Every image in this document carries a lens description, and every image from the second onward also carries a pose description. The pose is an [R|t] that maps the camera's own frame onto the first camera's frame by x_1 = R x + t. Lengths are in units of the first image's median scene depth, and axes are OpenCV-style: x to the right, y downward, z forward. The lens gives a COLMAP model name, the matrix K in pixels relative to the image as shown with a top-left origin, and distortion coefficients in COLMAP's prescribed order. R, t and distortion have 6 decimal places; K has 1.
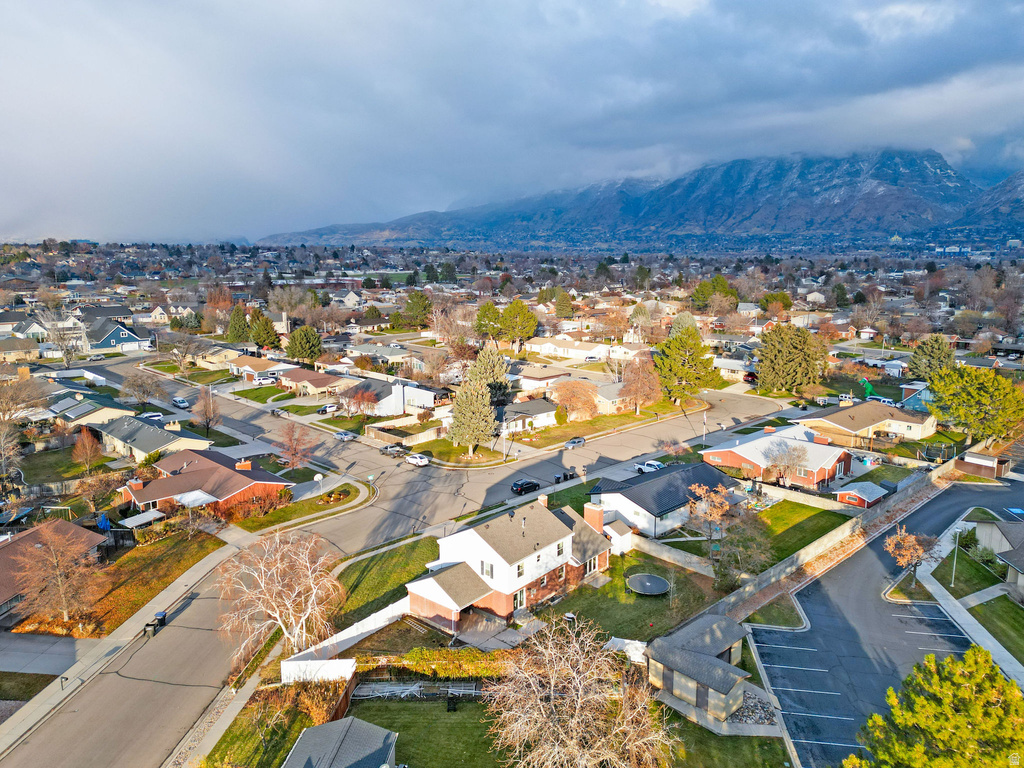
lens RADIAL K [[714.6, 0, 514.2], [0, 714.6, 380.9], [0, 0, 1]] dist [0.076292, -0.054138]
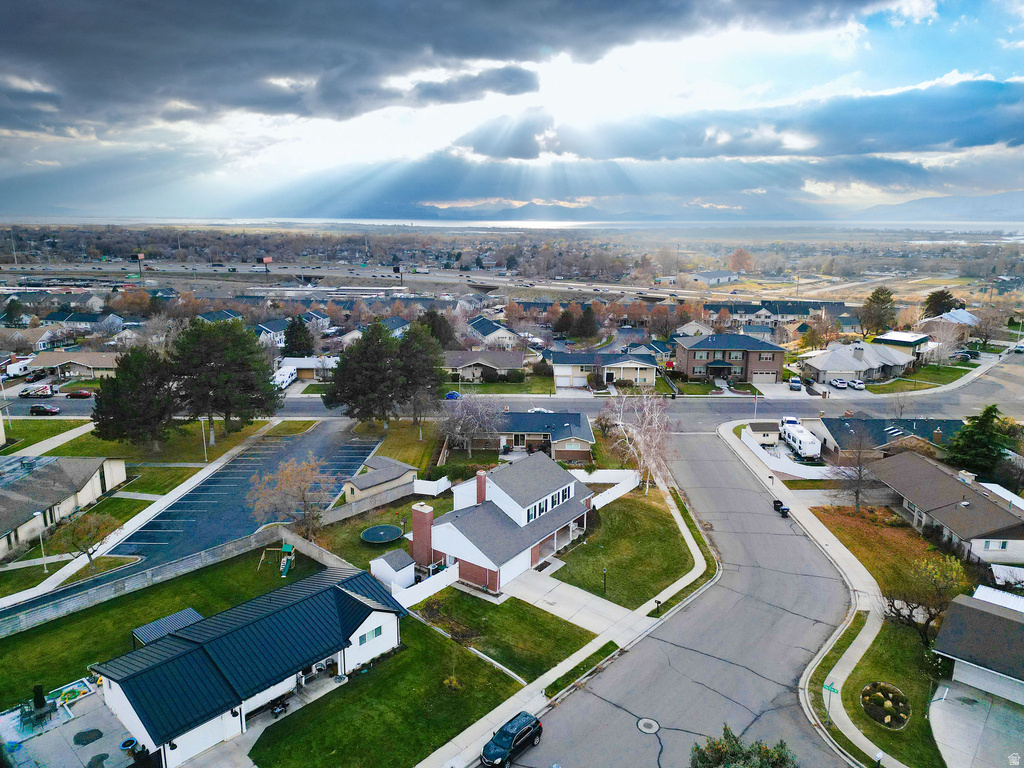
lens RADIAL K [[714.6, 0, 514.2], [0, 714.6, 380.9], [0, 0, 1]] dist [0.076292, -0.054138]
pose [[-0.997485, 0.017044, -0.068799, 0.053630], [-0.011743, 0.917506, 0.397550, -0.304026], [0.069900, 0.397358, -0.914998, 1.643285]]
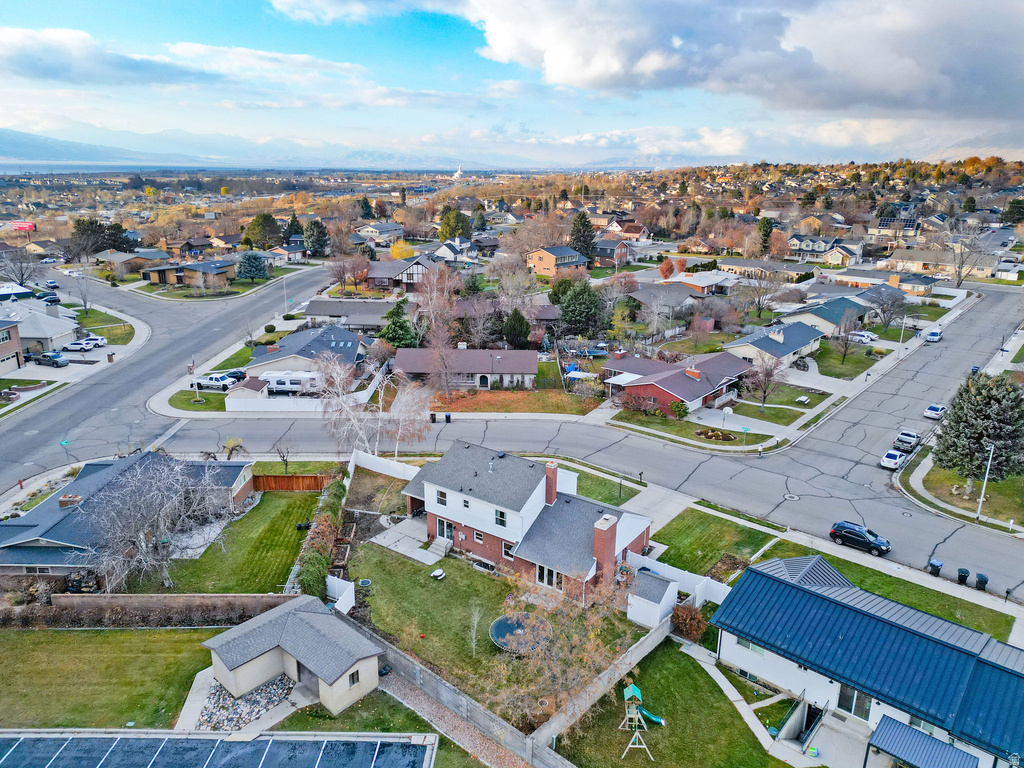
lens RADIAL K [[714.6, 0, 514.2], [0, 714.6, 380.9], [0, 0, 1]] dist [0.076292, -0.054138]
pose [[0.090575, 0.291970, -0.952129, 0.667633], [-0.194442, 0.942844, 0.270626, -0.111772], [0.976723, 0.160622, 0.142169, 0.743639]]
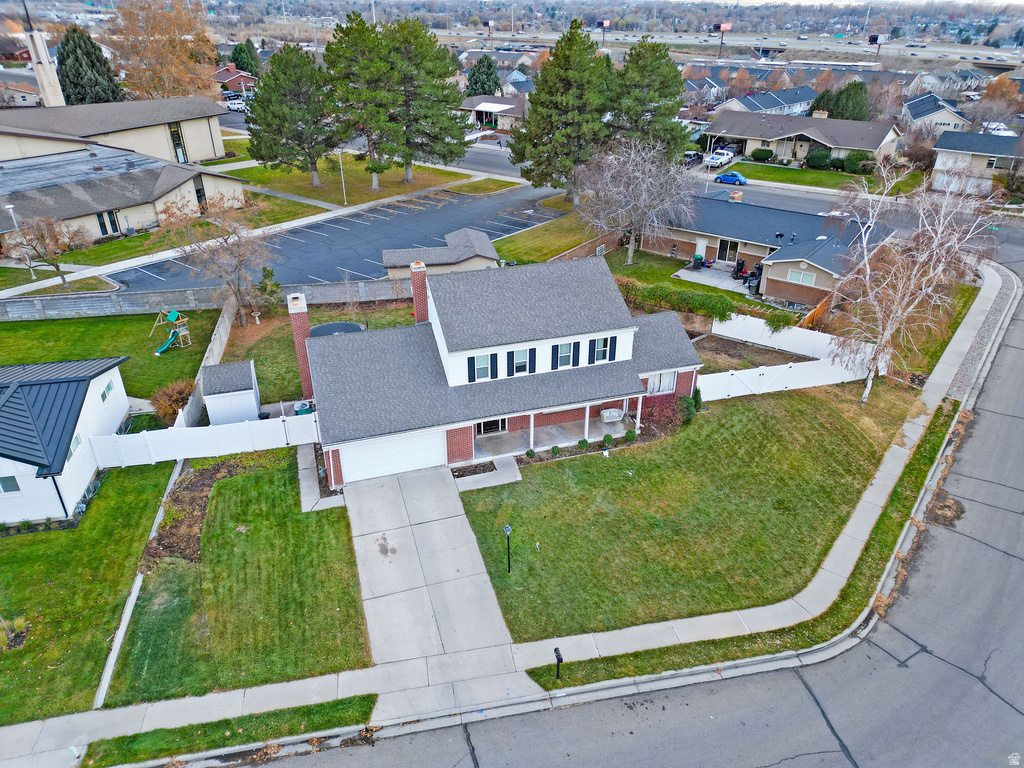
lens RADIAL K [[714.6, 0, 514.2], [0, 714.6, 380.9], [0, 0, 1]] dist [0.076292, -0.054138]
pose [[-0.844265, -0.247948, 0.475119, -0.248163], [0.104203, 0.793673, 0.599353, -0.062228], [-0.525698, 0.555522, -0.644234, 1.187644]]
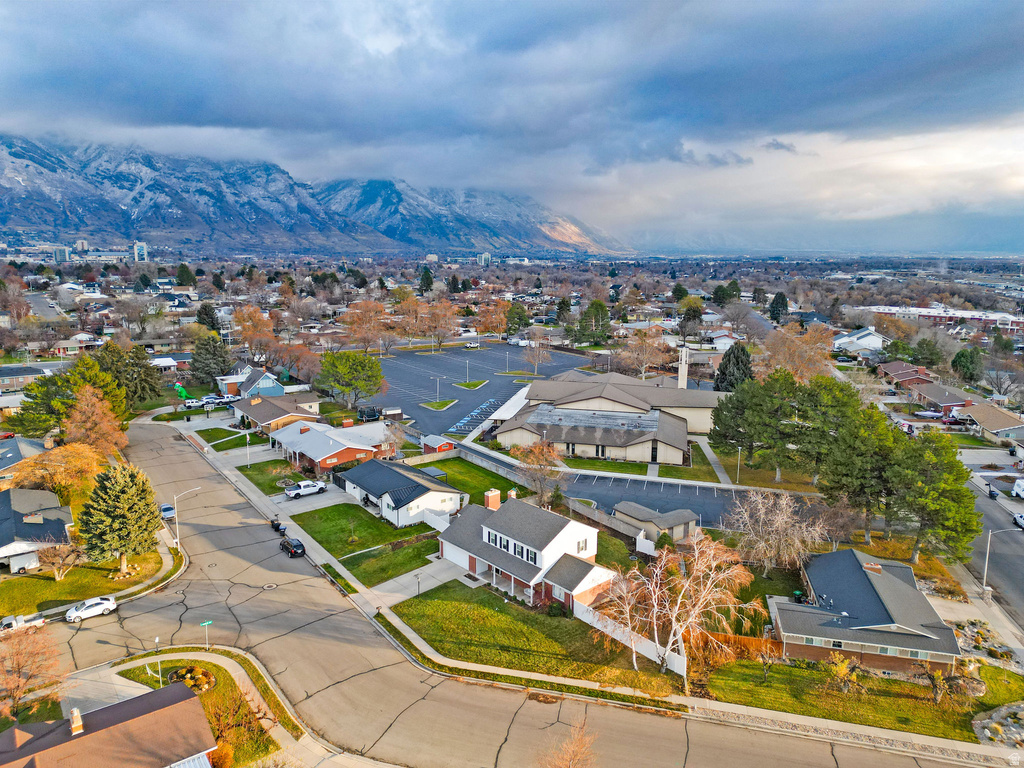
lens RADIAL K [[714.6, 0, 514.2], [0, 714.6, 380.9], [0, 0, 1]] dist [0.076292, -0.054138]
pose [[0.130058, -0.172943, 0.976307, -0.960716], [0.164369, 0.974807, 0.150781, -0.173539], [-0.977787, 0.140864, 0.155208, 0.700509]]
